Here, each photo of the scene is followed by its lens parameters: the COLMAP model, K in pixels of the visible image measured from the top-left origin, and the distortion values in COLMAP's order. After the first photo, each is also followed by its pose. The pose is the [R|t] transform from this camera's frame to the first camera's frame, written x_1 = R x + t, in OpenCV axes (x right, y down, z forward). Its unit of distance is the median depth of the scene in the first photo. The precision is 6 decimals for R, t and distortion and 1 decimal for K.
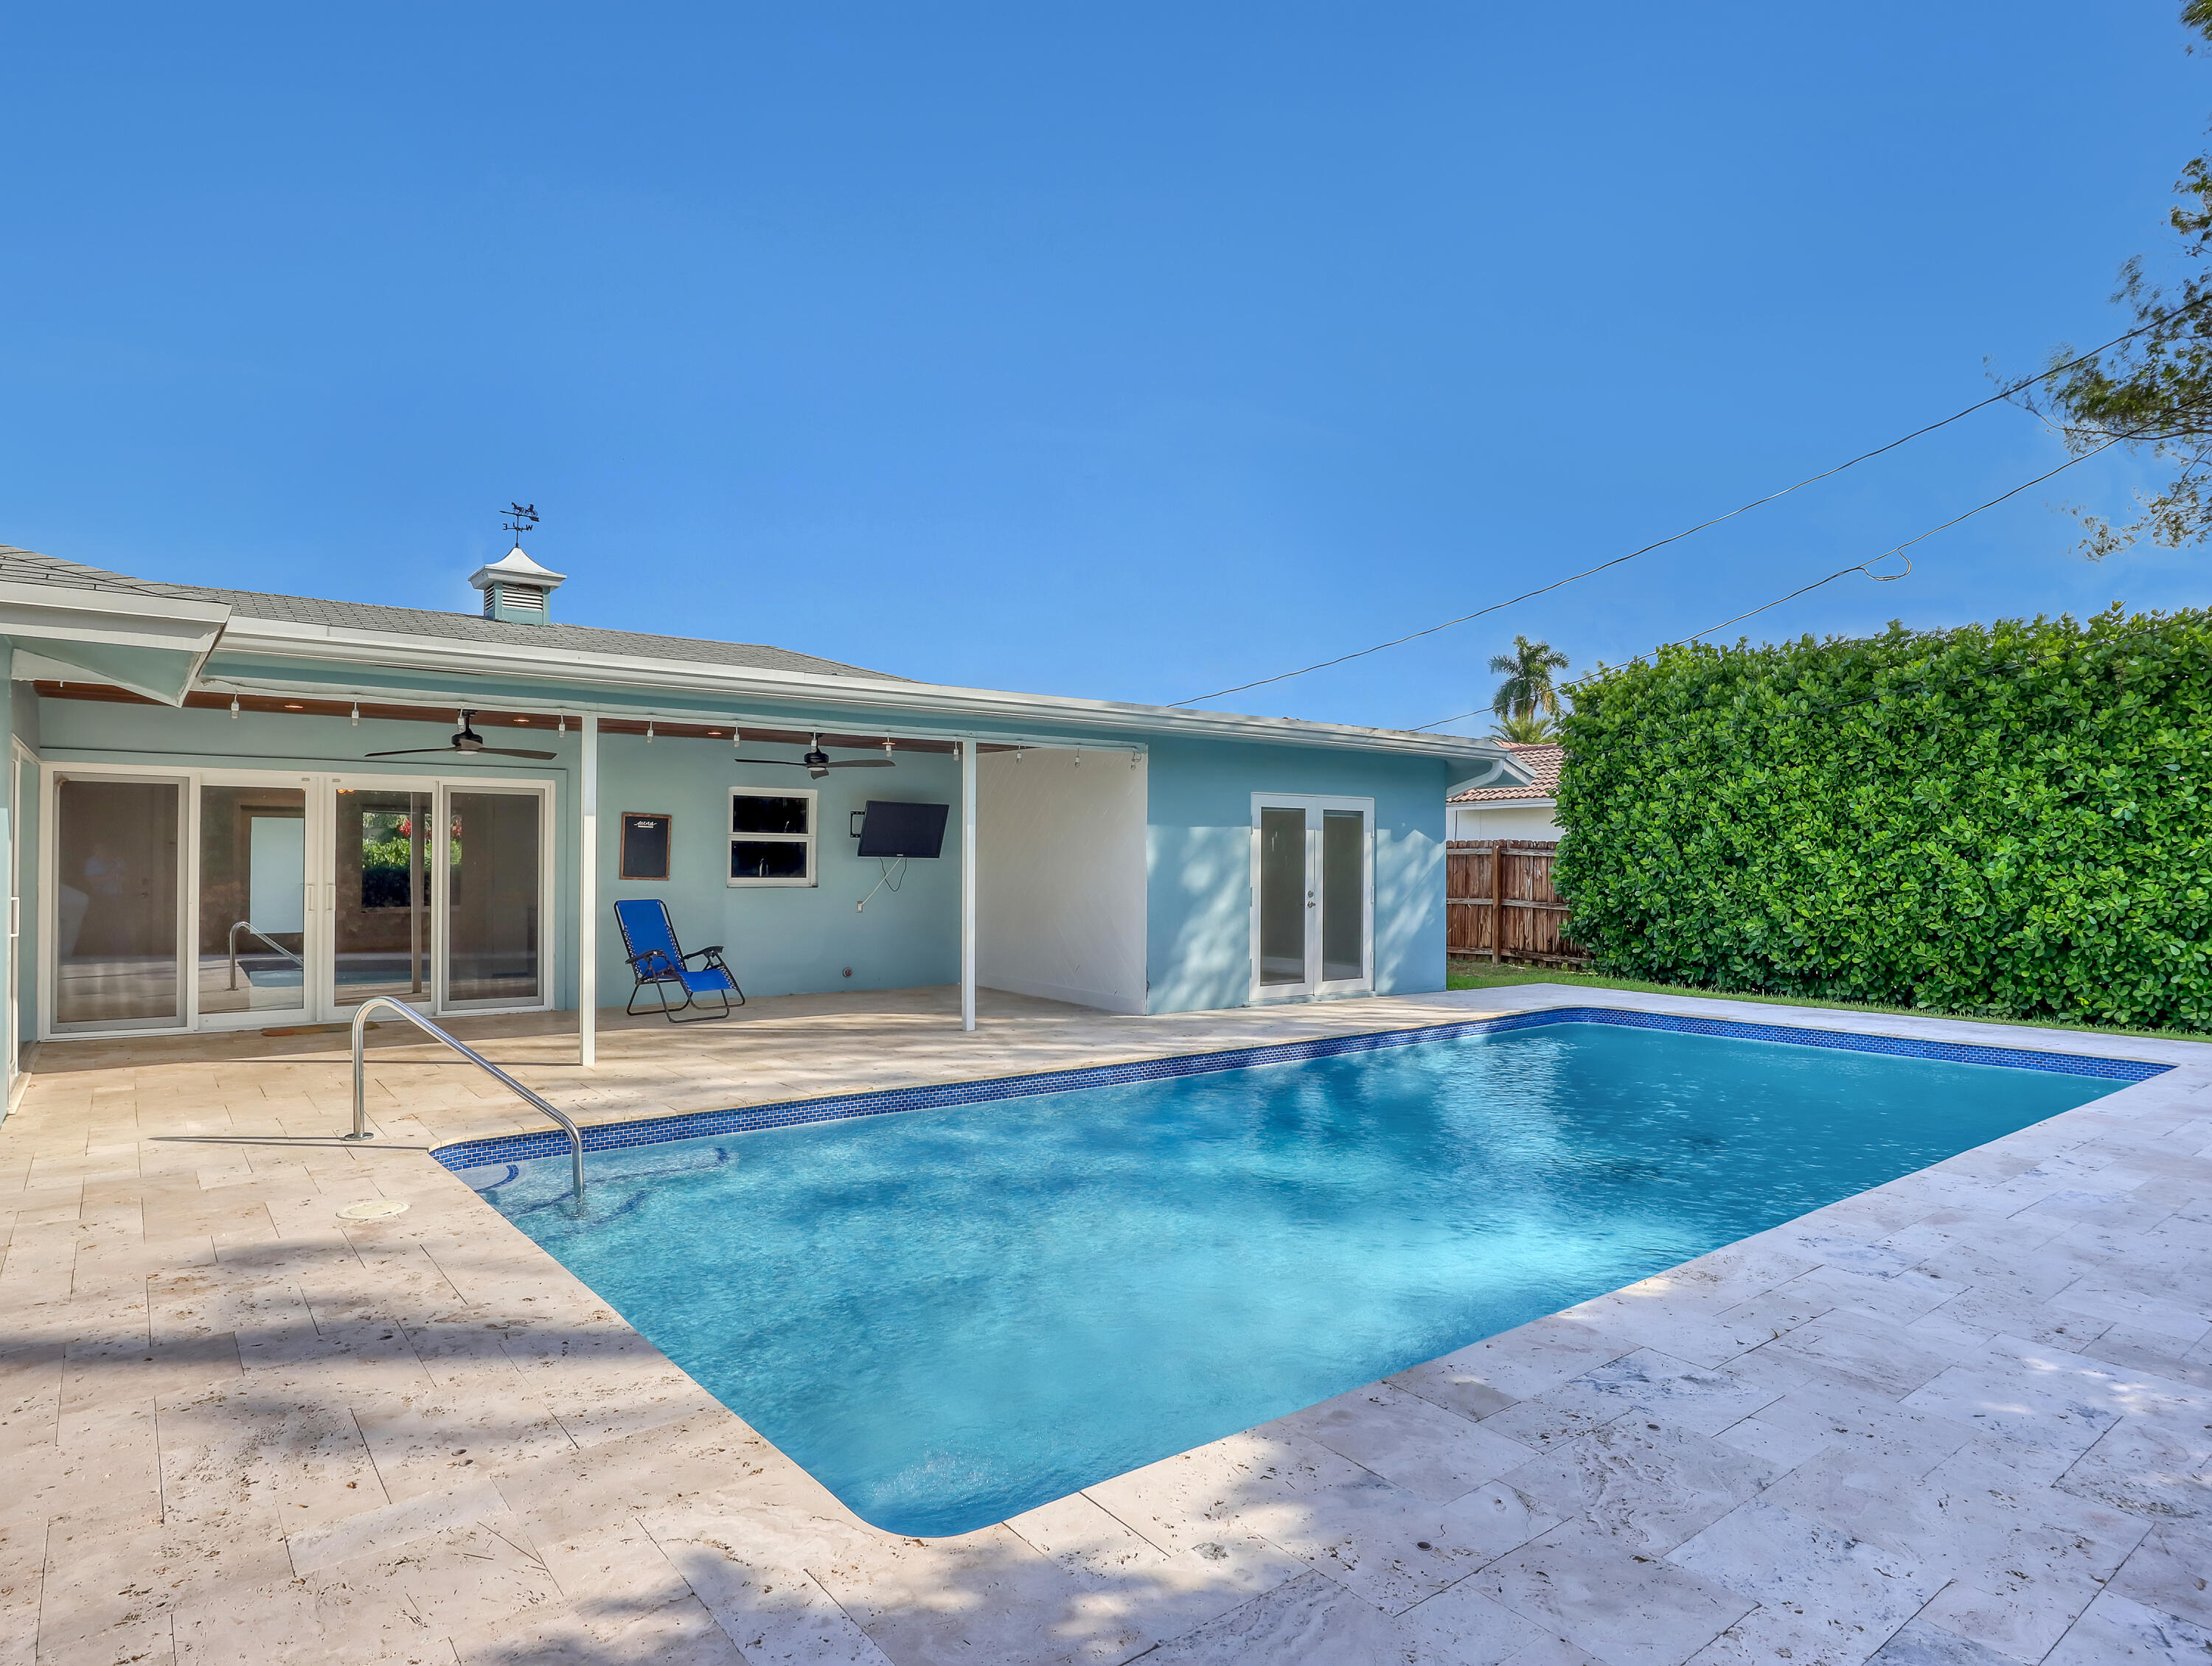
lens RADIAL K [[1332.7, 0, 1106.0], [0, 1332.7, 833.0], [0, 0, 1]] dist [-0.019344, 0.000509]
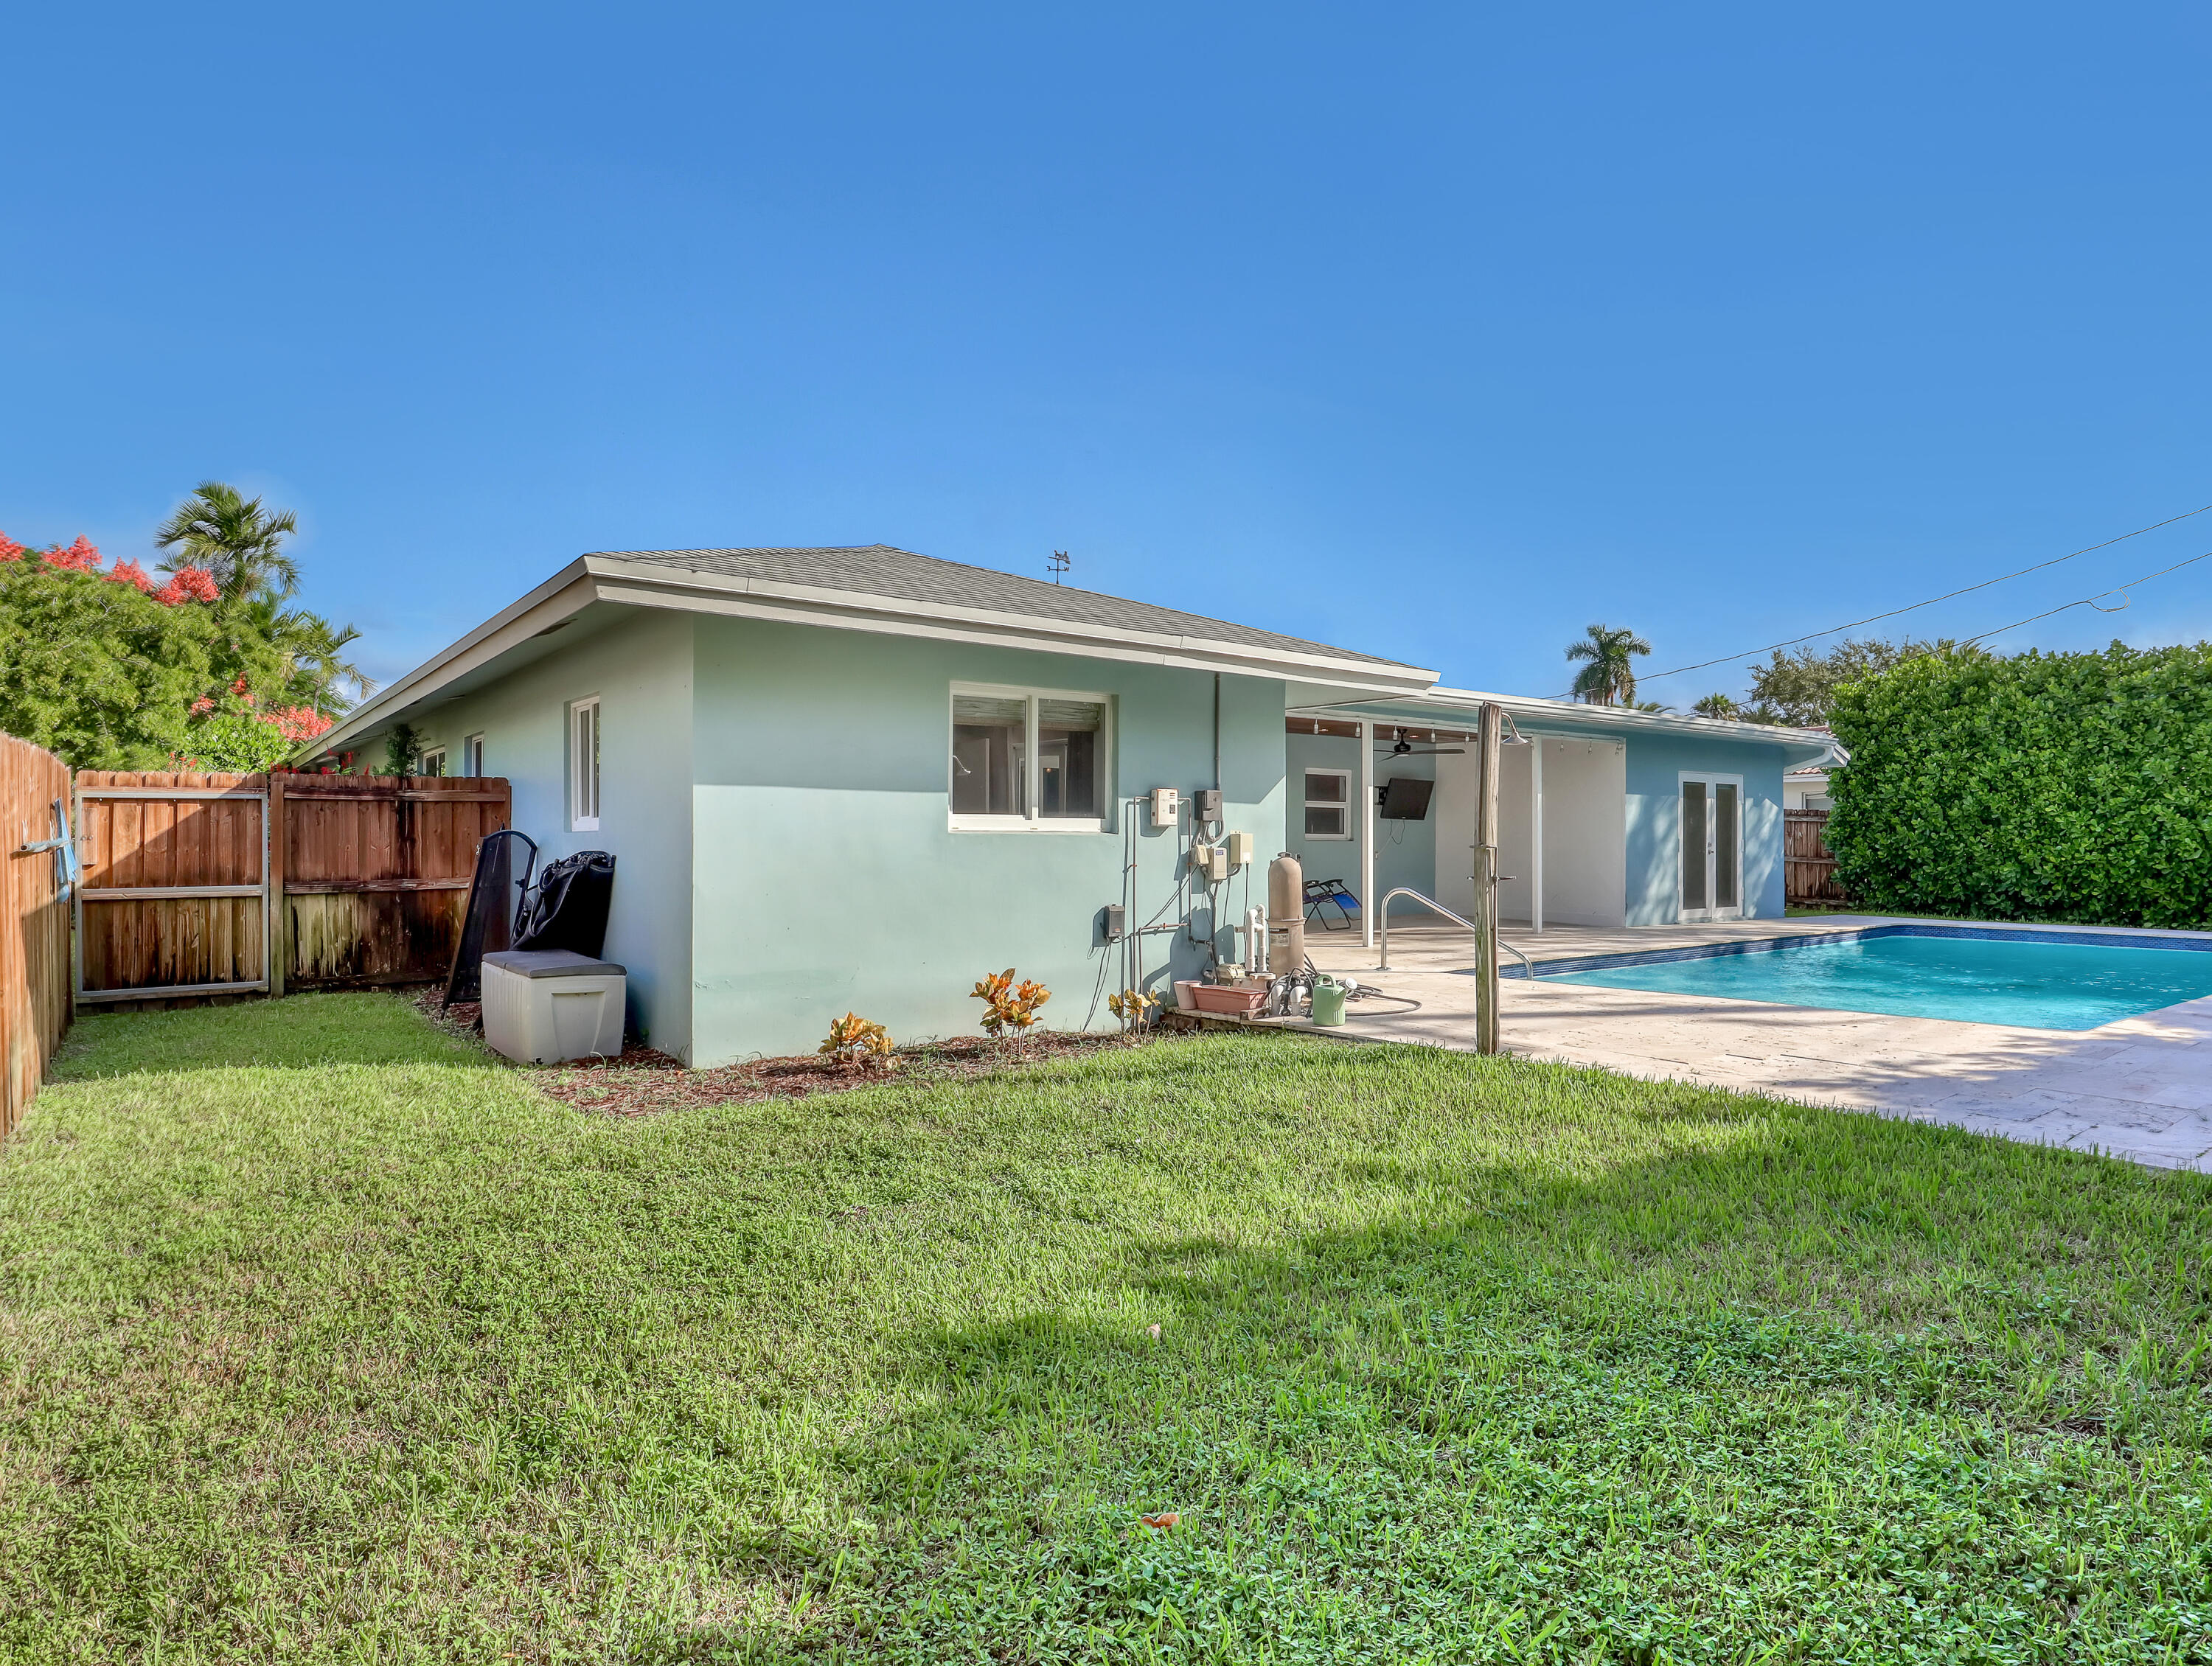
lens RADIAL K [[1332.7, 0, 1106.0], [0, 1332.7, 833.0], [0, 0, 1]] dist [-0.019344, 0.000509]
pose [[0.999989, -0.003770, -0.002619, -0.433447], [0.003806, 0.999896, 0.013902, 0.011893], [0.002566, -0.013912, 0.999900, -0.342820]]
